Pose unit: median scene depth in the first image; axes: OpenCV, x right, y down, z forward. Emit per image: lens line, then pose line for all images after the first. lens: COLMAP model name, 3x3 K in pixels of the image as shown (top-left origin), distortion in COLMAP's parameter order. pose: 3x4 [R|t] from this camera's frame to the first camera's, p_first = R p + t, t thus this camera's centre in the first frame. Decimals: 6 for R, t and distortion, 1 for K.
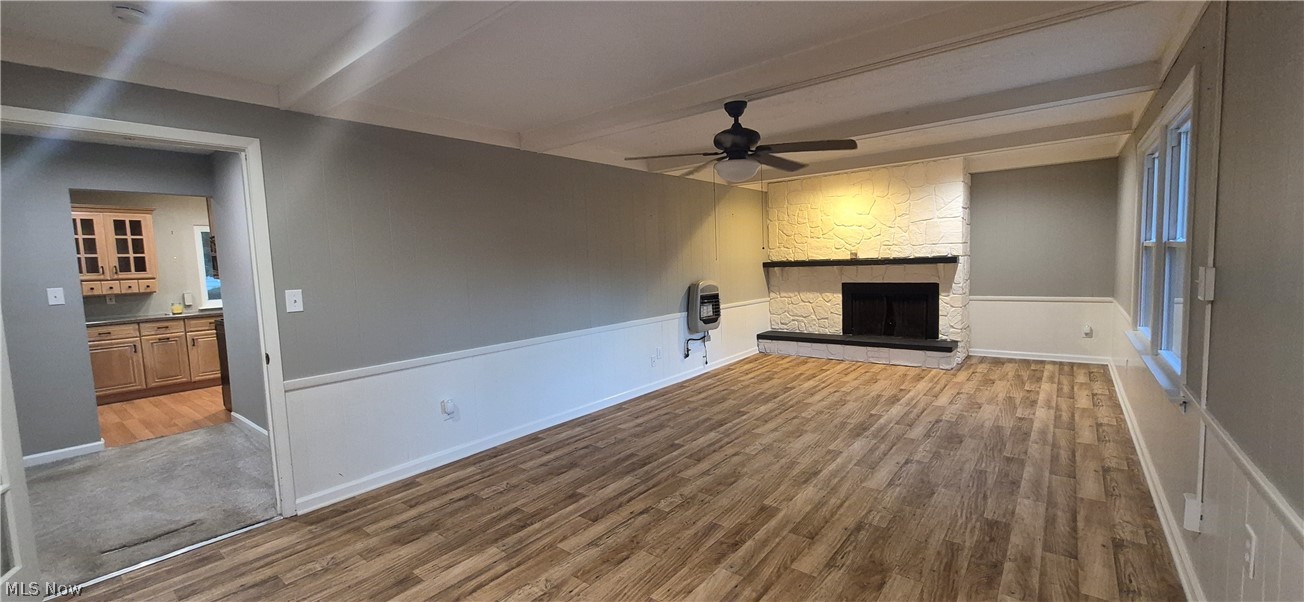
lens RADIAL K [[512.3, 0, 655.4], [0, 512.3, 300.3], [0, 0, 1]] dist [0.000072, 0.000286]
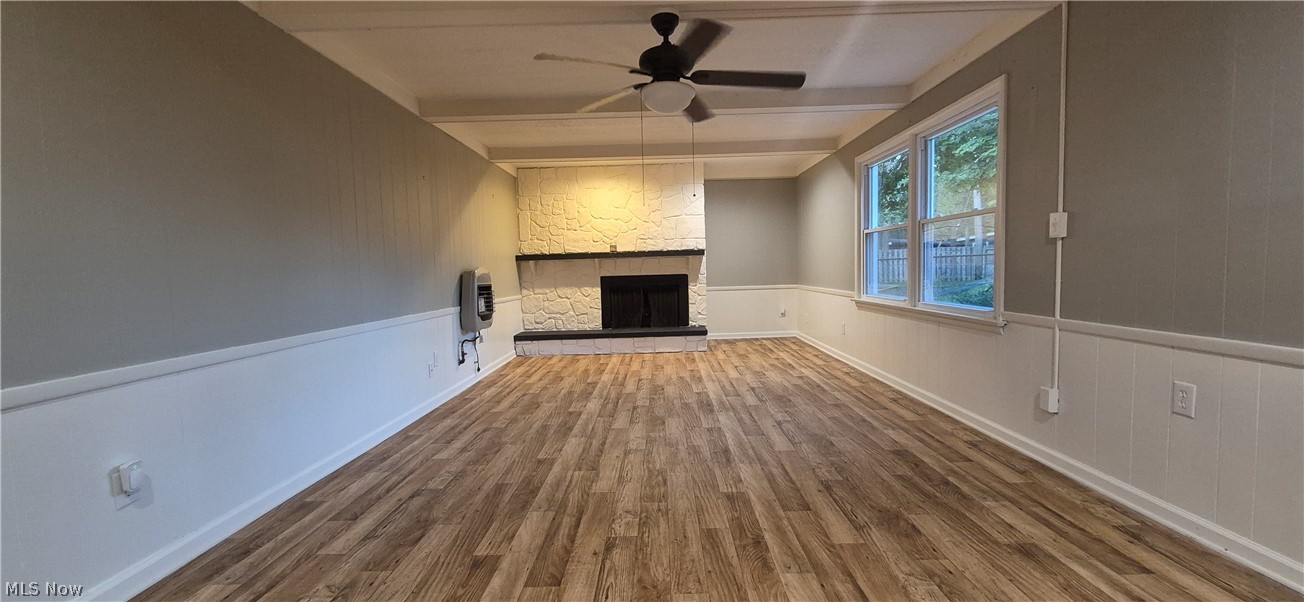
lens RADIAL K [[512.3, 0, 655.4], [0, 512.3, 300.3], [0, 0, 1]] dist [0.000072, 0.000286]
pose [[0.785676, -0.023296, 0.618199, -0.258078], [0.047516, 0.998611, -0.022758, 0.061970], [-0.616810, 0.047254, 0.785692, 0.256388]]
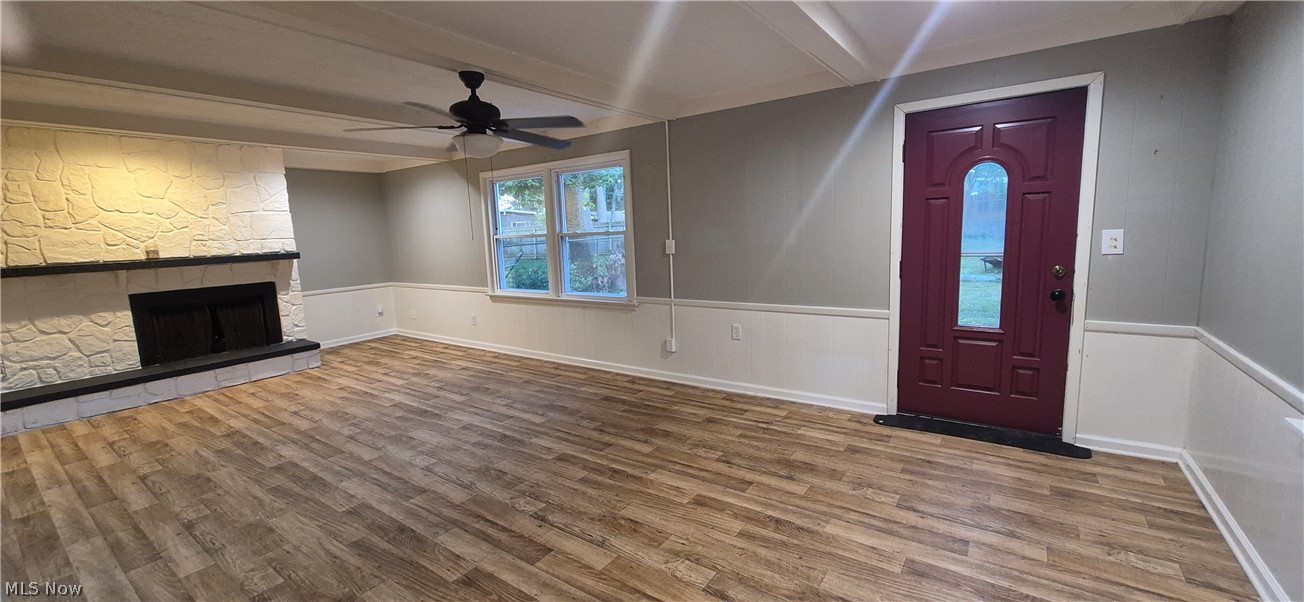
lens RADIAL K [[512.3, 0, 655.4], [0, 512.3, 300.3], [0, 0, 1]] dist [0.000072, 0.000286]
pose [[-0.054715, -0.100907, 0.993390, -0.572846], [0.121309, 0.986839, 0.106923, -0.022561], [-0.991106, 0.126358, -0.041754, 0.513149]]
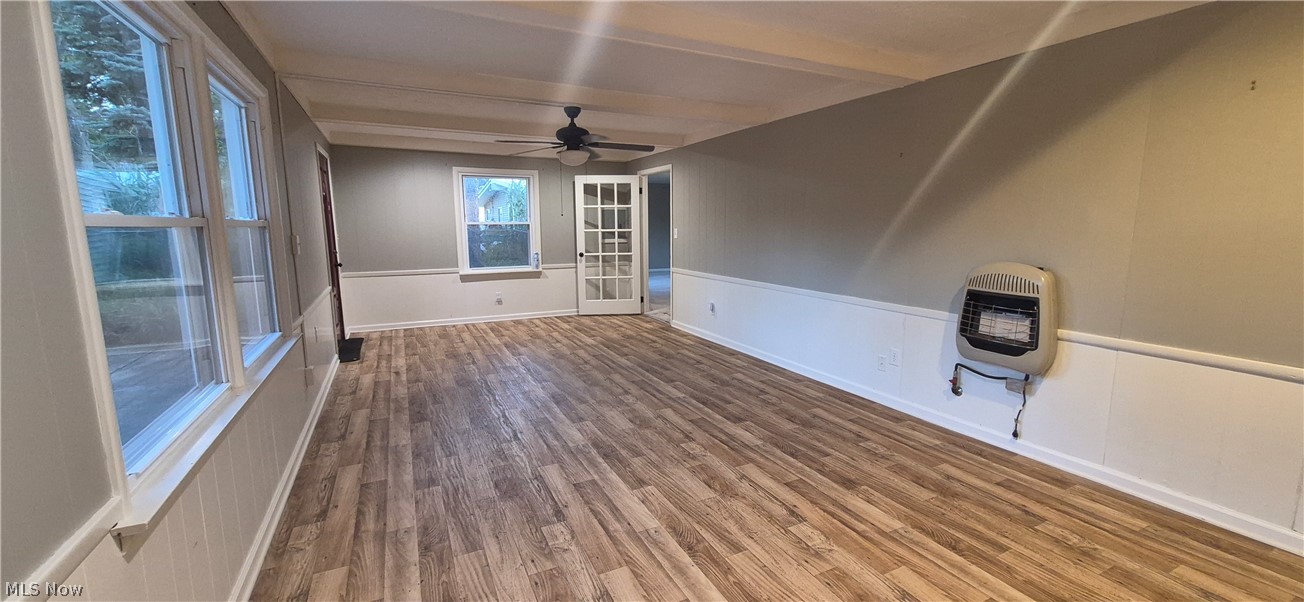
lens RADIAL K [[512.3, 0, 655.4], [0, 512.3, 300.3], [0, 0, 1]] dist [0.000072, 0.000286]
pose [[-0.414188, 0.172196, -0.893754, 0.938053], [-0.053187, 0.975684, 0.212629, -0.126973], [0.908636, 0.135605, -0.394958, 1.233159]]
